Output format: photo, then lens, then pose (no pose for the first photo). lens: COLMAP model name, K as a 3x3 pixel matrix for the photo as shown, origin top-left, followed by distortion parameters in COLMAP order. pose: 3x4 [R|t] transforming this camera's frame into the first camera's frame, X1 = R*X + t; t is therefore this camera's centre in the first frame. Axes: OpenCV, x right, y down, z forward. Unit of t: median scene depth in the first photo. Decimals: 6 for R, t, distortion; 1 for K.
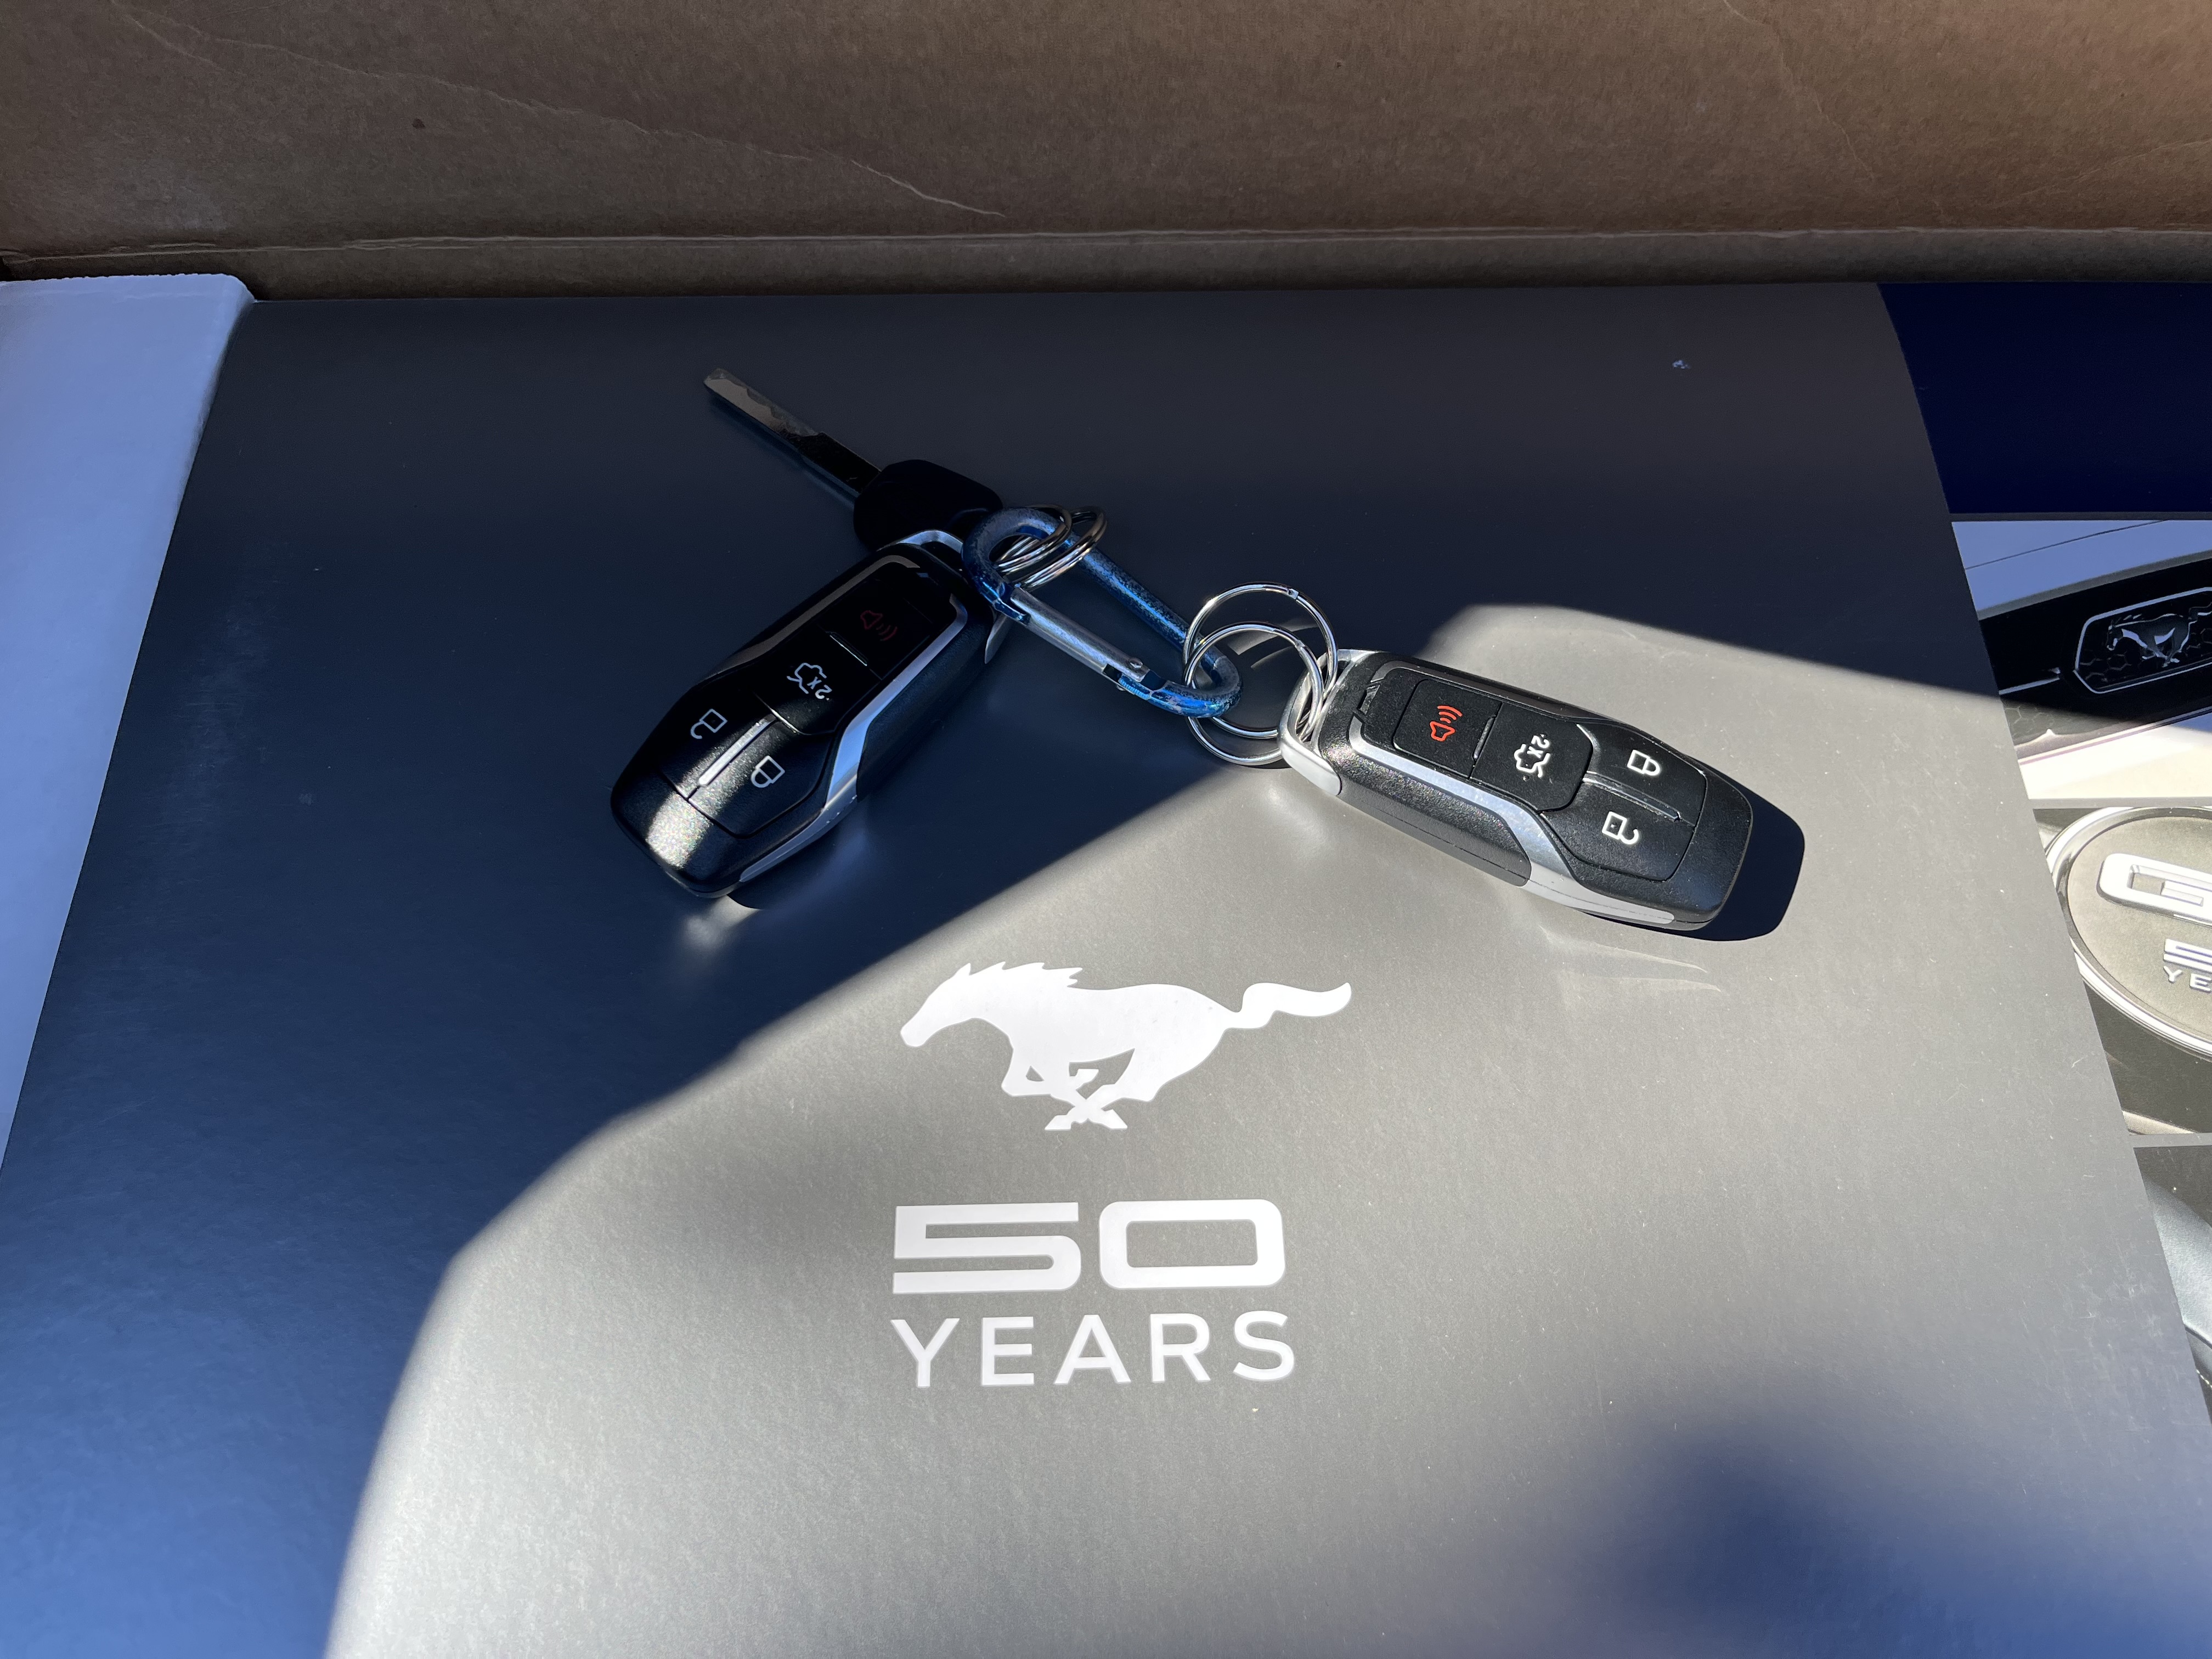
lens RADIAL K [[1679.3, 0, 1095.0], [0, 1679.3, 845.7], [0, 0, 1]] dist [0.061839, -0.097407]
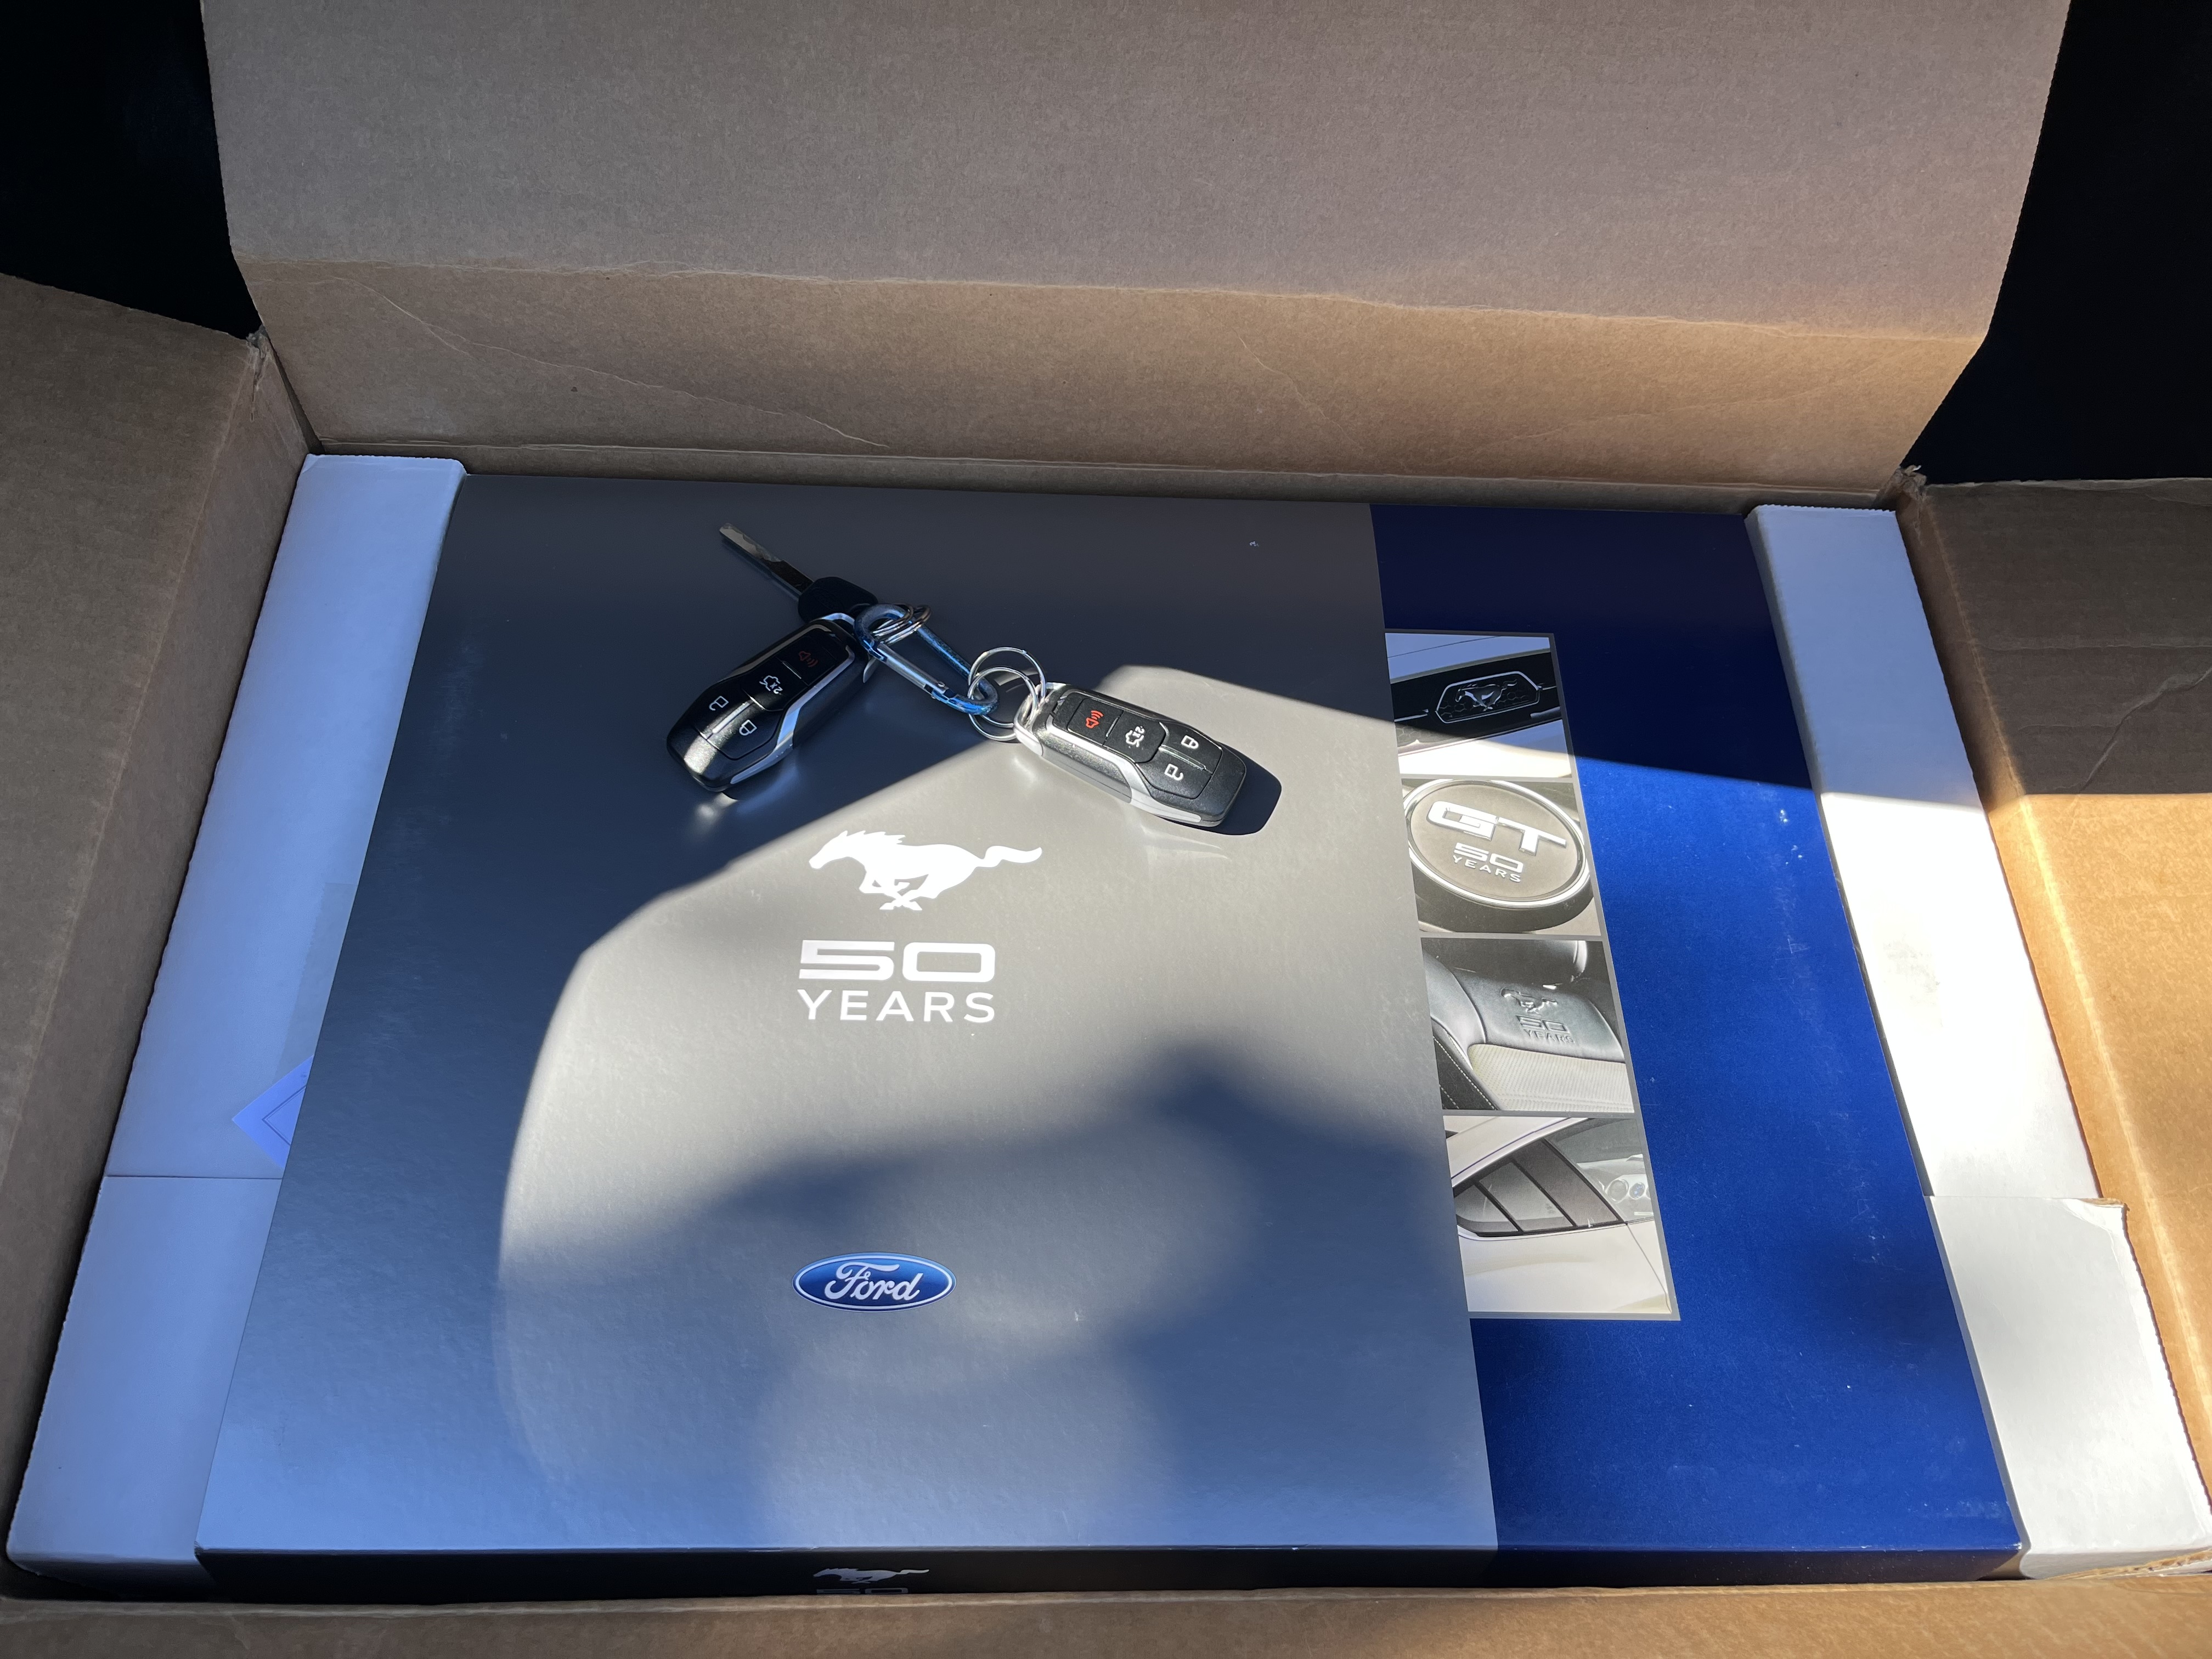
lens RADIAL K [[1679.3, 0, 1093.4], [0, 1679.3, 844.8], [0, 0, 1]] dist [0.061839, -0.097407]
pose [[0.998729, 0.036054, 0.035211, 0.134512], [-0.033322, 0.996603, -0.075316, 0.209886], [-0.037806, 0.074047, 0.996538, -0.898028]]
